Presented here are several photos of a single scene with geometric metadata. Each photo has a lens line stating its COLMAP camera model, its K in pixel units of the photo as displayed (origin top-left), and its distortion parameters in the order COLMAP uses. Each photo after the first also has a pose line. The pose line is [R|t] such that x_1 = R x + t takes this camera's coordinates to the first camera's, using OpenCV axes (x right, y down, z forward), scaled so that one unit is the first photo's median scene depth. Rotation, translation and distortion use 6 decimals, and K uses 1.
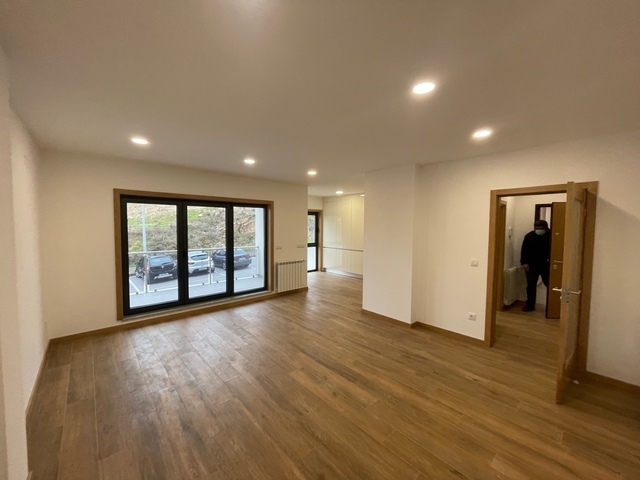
lens RADIAL K [[259.1, 0, 320.3], [0, 259.1, 238.0], [0, 0, 1]] dist [-0.003652, -0.000119]
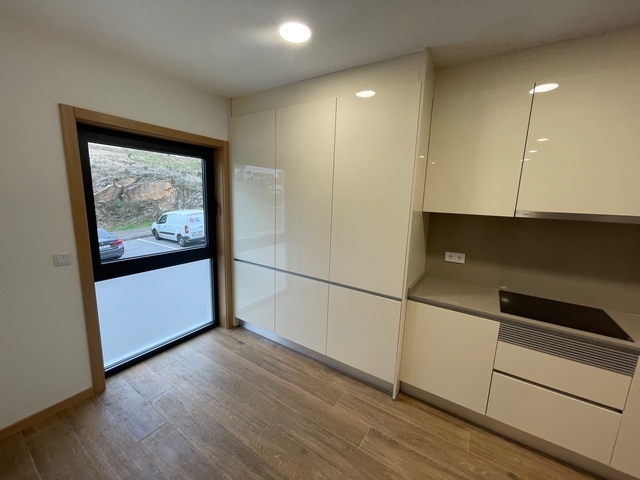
lens RADIAL K [[259.1, 0, 320.3], [0, 259.1, 238.0], [0, 0, 1]] dist [-0.003652, -0.000119]
pose [[0.965102, -0.017975, 0.261258, 0.069084], [-0.013697, 0.992811, 0.118907, -0.071998], [-0.261517, -0.118336, 0.957917, 1.468588]]
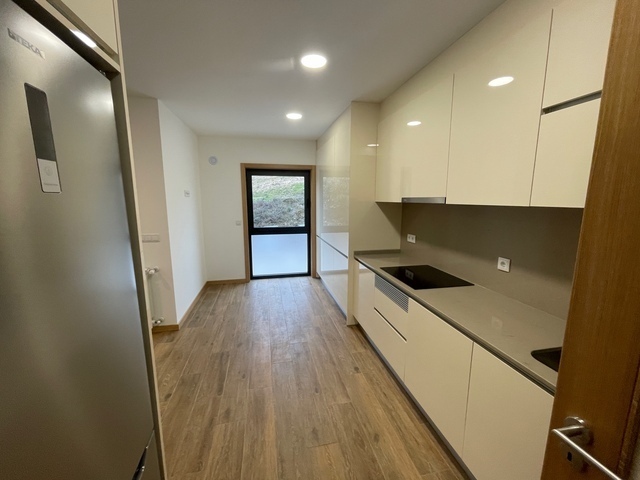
lens RADIAL K [[259.1, 0, 320.3], [0, 259.1, 238.0], [0, 0, 1]] dist [-0.003652, -0.000119]
pose [[0.868778, 0.068235, -0.490478, 0.638954], [-0.017776, 0.994120, 0.106816, -0.038472], [0.494882, -0.084080, 0.864883, 1.187762]]
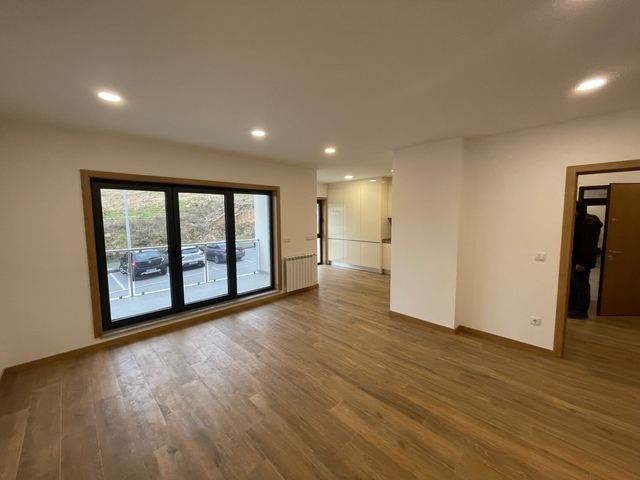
lens RADIAL K [[259.1, 0, 320.3], [0, 259.1, 238.0], [0, 0, 1]] dist [-0.003652, -0.000119]
pose [[0.999045, -0.018629, 0.039528, -0.118584], [0.017019, 0.999027, 0.040697, -0.007602], [-0.040248, -0.039985, 0.998389, 0.189290]]
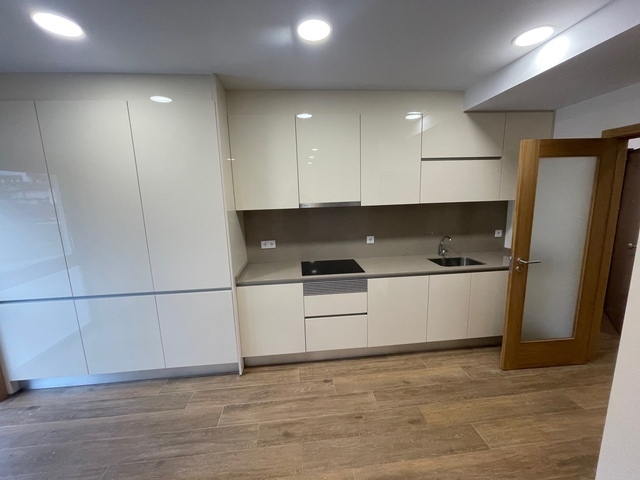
lens RADIAL K [[259.1, 0, 320.3], [0, 259.1, 238.0], [0, 0, 1]] dist [-0.003652, -0.000119]
pose [[0.591872, -0.159069, 0.790180, 0.029154], [0.075686, 0.986970, 0.141992, -0.073446], [-0.802471, -0.024236, 0.596199, 1.394426]]
